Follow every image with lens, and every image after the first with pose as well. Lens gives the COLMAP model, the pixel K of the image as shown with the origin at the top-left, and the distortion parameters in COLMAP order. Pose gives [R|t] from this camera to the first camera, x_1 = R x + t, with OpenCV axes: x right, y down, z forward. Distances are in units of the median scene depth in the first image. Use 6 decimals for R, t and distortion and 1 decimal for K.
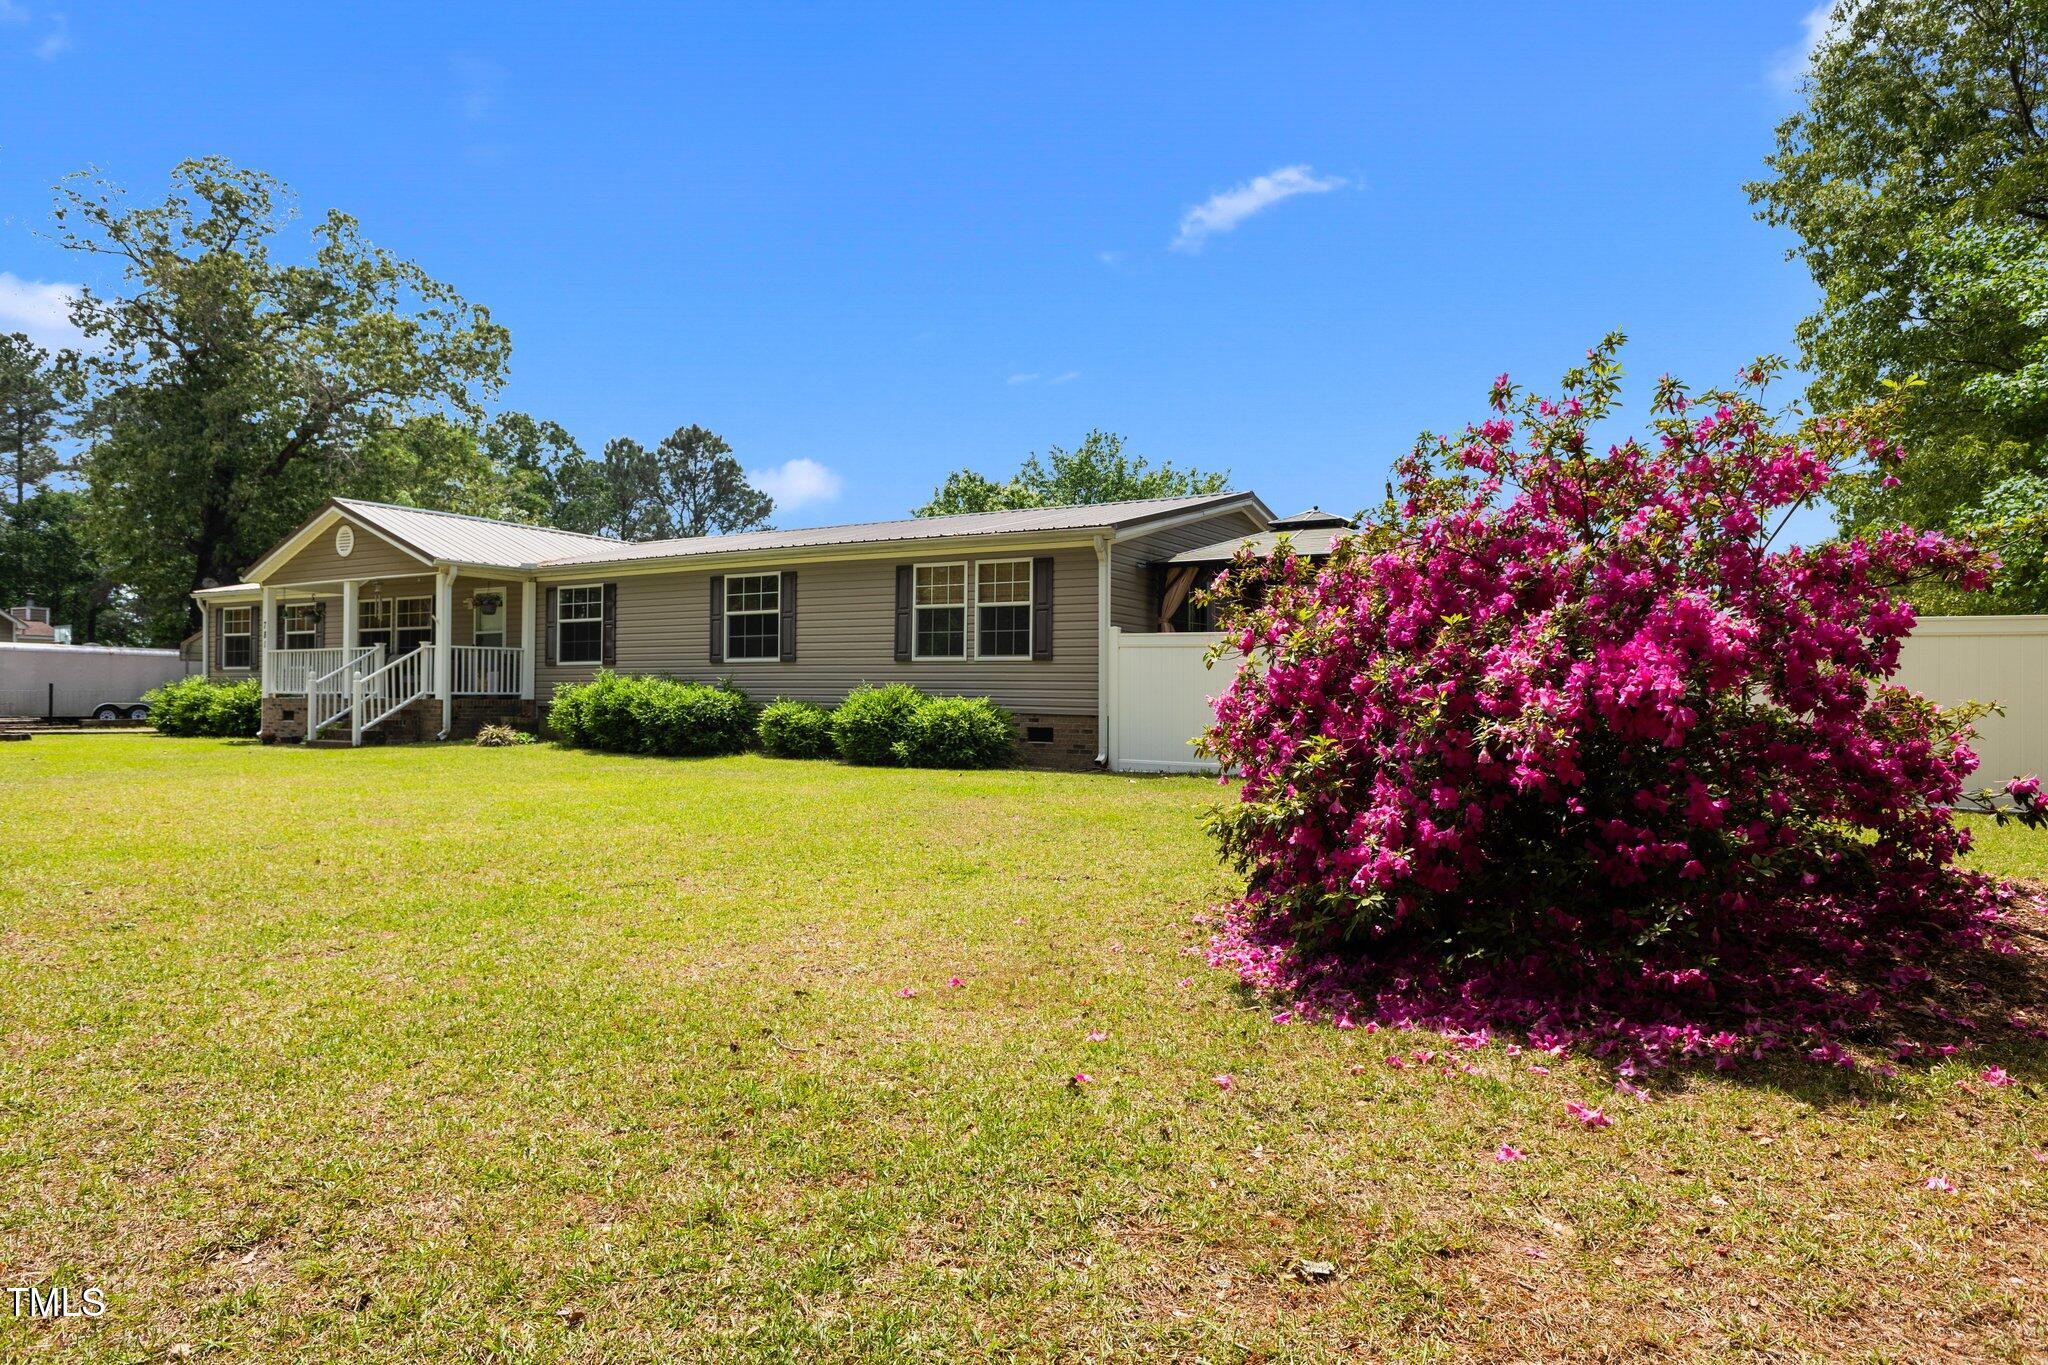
lens RADIAL K [[1244.3, 0, 1024.0], [0, 1244.3, 682.5], [0, 0, 1]] dist [-0.001120, 0.018846]
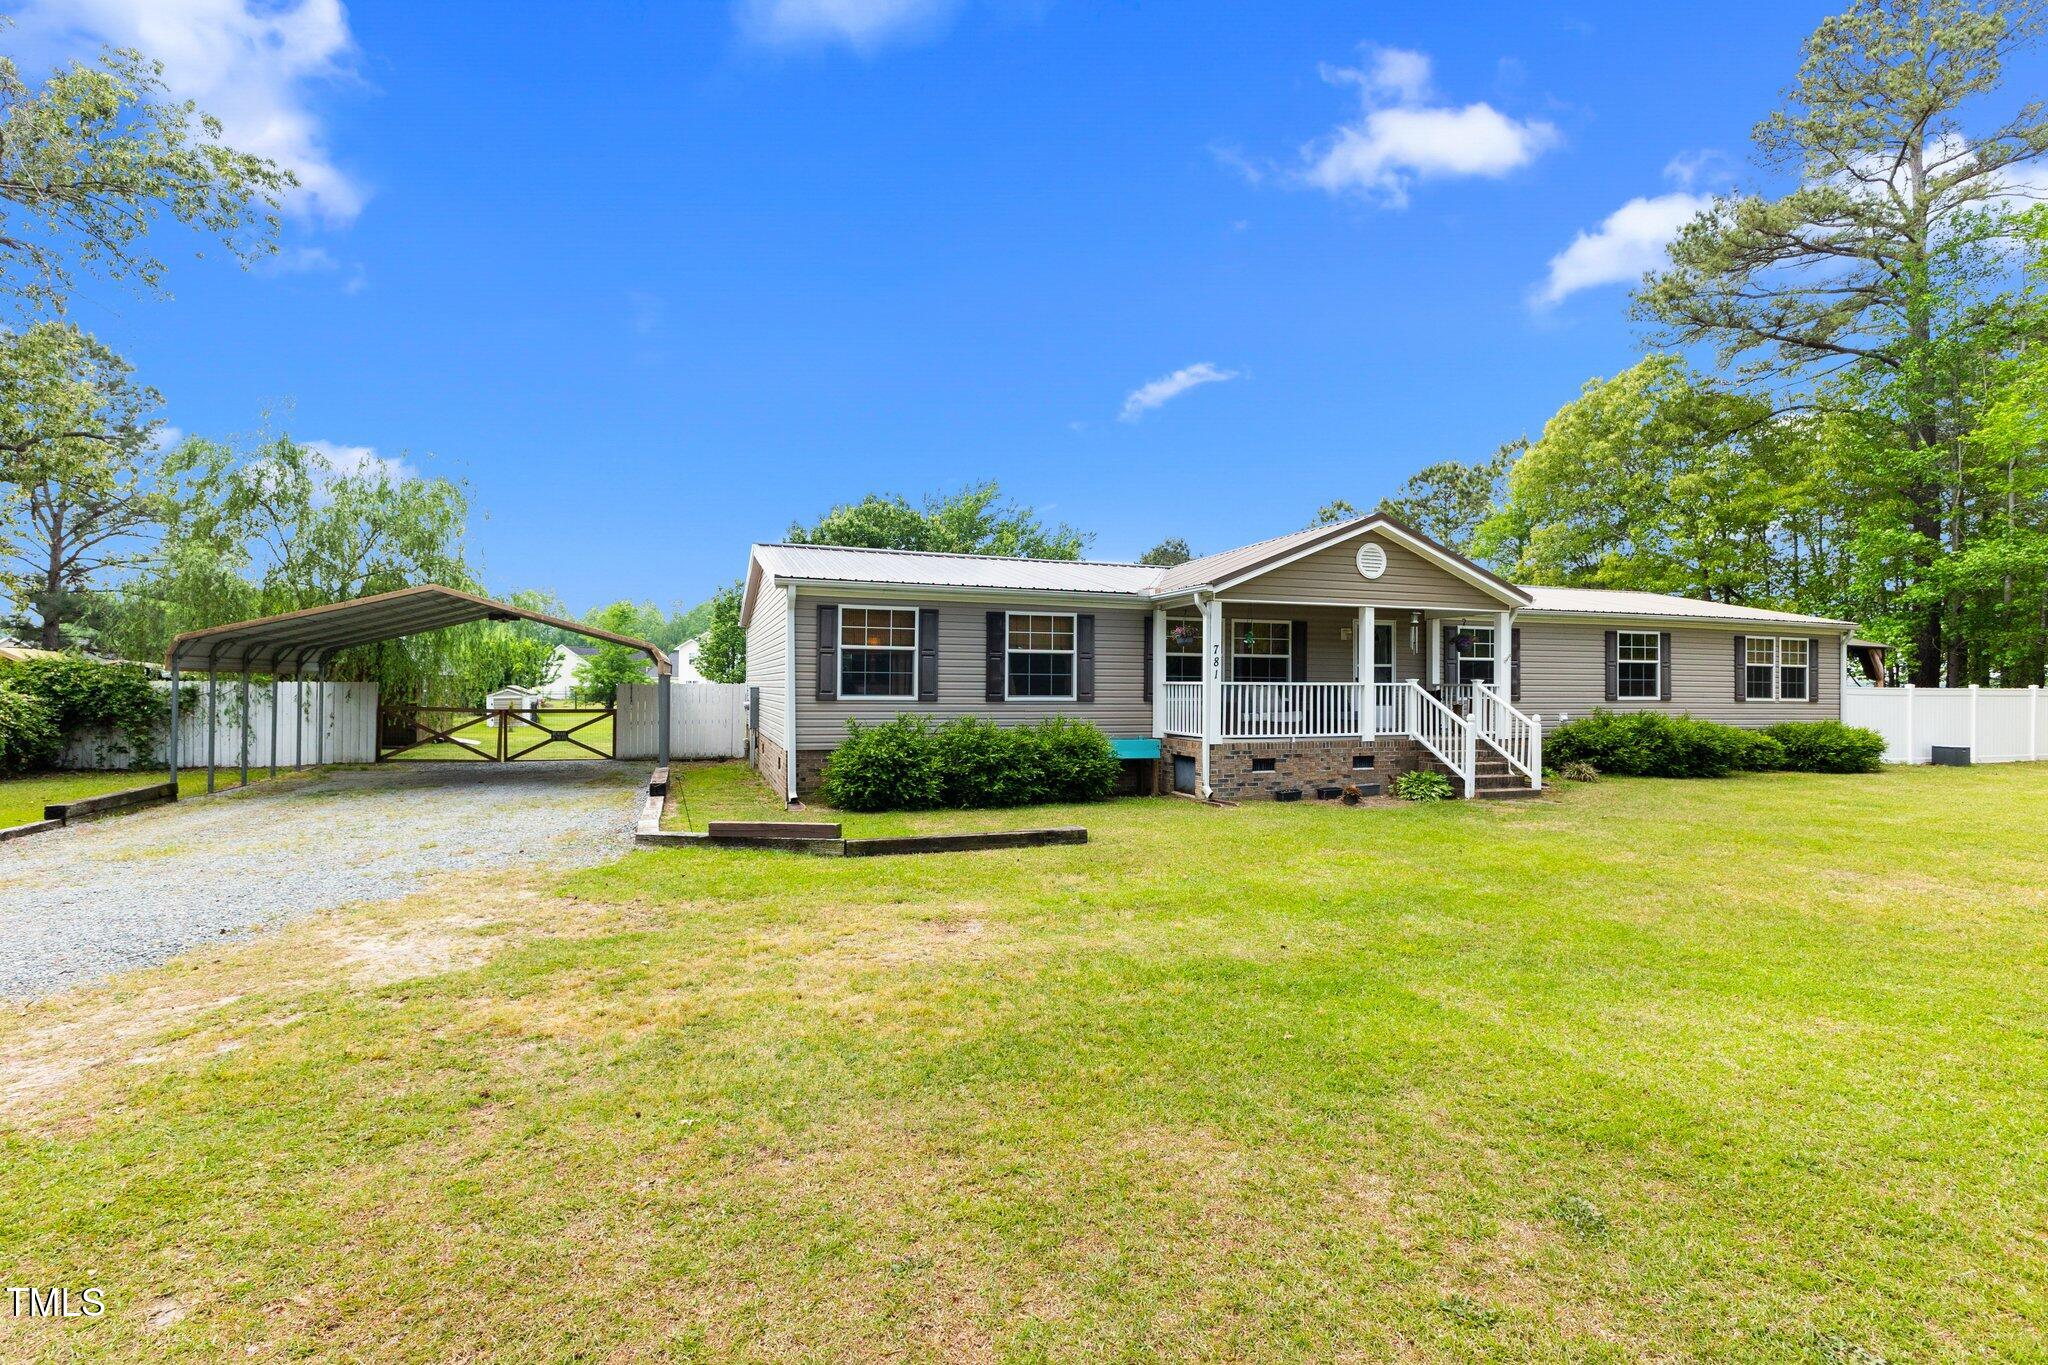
lens RADIAL K [[949.0, 0, 1024.0], [0, 949.0, 682.5], [0, 0, 1]] dist [0.003495, 0.000570]
pose [[0.627199, 0.003858, 0.778849, -1.276223], [-0.009806, 0.999948, 0.002943, -0.028900], [-0.778797, -0.009483, 0.627204, 0.811383]]
